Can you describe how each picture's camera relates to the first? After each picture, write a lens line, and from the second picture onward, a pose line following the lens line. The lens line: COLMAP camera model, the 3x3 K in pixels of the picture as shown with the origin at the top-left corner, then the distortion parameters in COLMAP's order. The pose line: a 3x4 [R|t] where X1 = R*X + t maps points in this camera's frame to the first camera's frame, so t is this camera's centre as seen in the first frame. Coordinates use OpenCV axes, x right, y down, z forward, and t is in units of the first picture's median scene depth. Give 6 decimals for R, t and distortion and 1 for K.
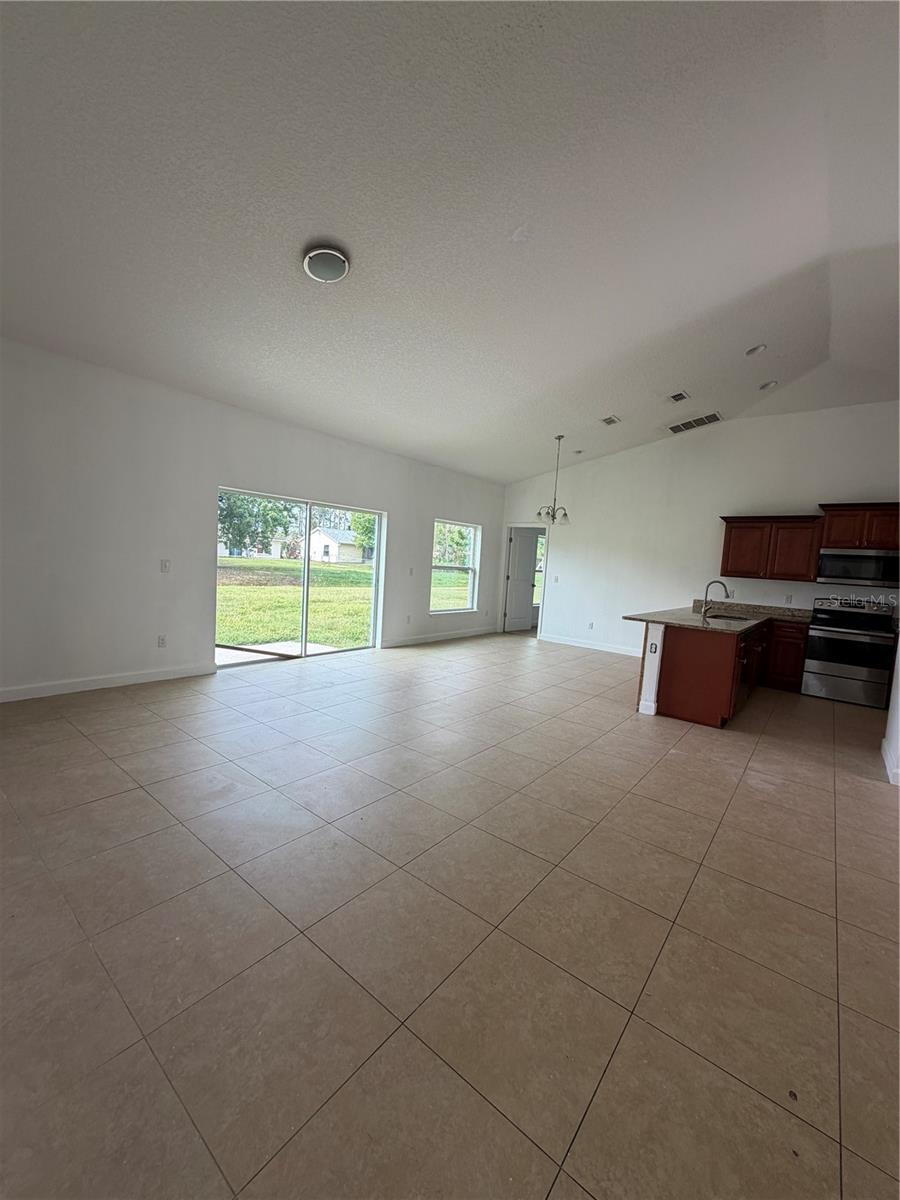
lens RADIAL K [[480.7, 0, 446.7], [0, 480.7, 598.3], [0, 0, 1]] dist [-0.000705, 0.000022]
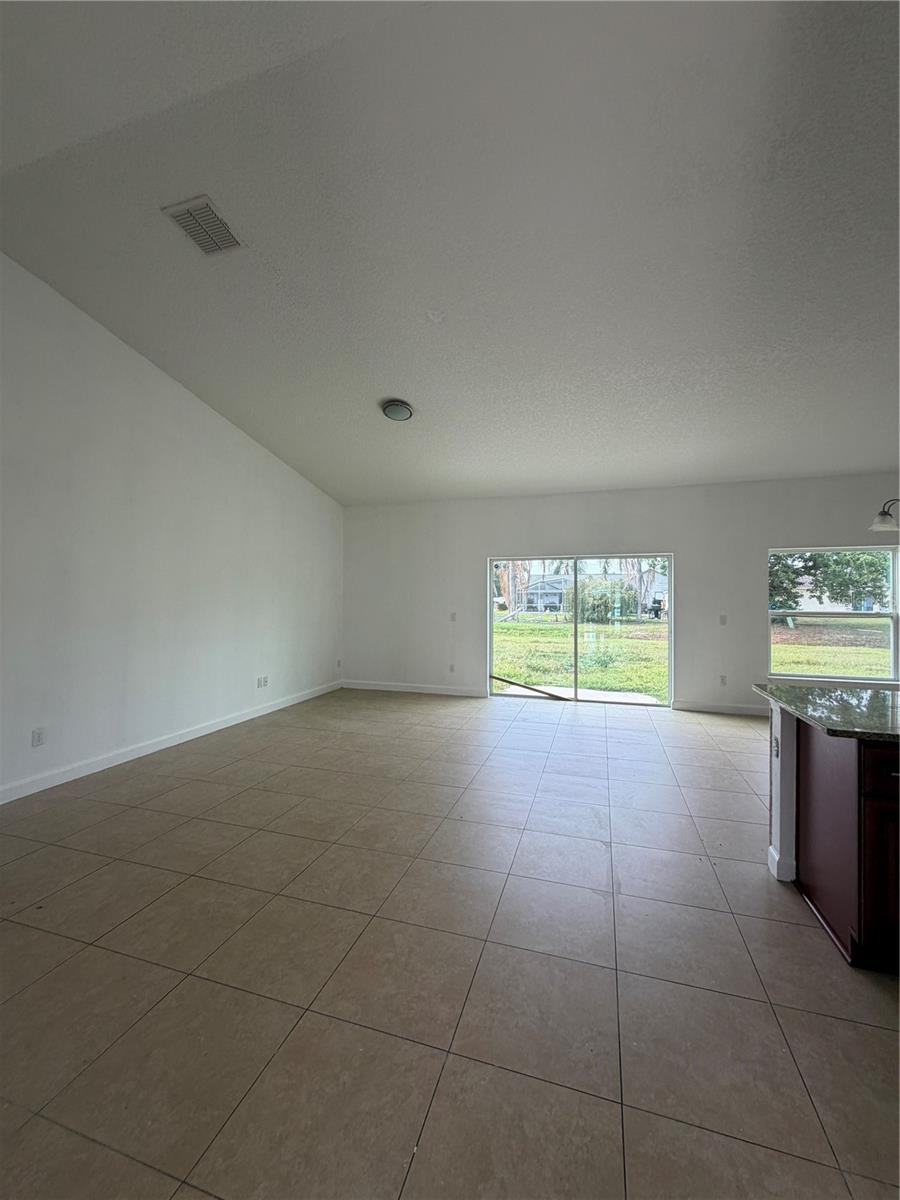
lens RADIAL K [[479.9, 0, 450.0], [0, 479.9, 600.0], [0, 0, 1]] dist [-0.000160, 0.000438]
pose [[0.362018, -0.058953, -0.930305, 0.600724], [-0.054997, 0.994909, -0.084448, 0.004539], [0.930547, 0.081735, 0.356933, 0.344858]]
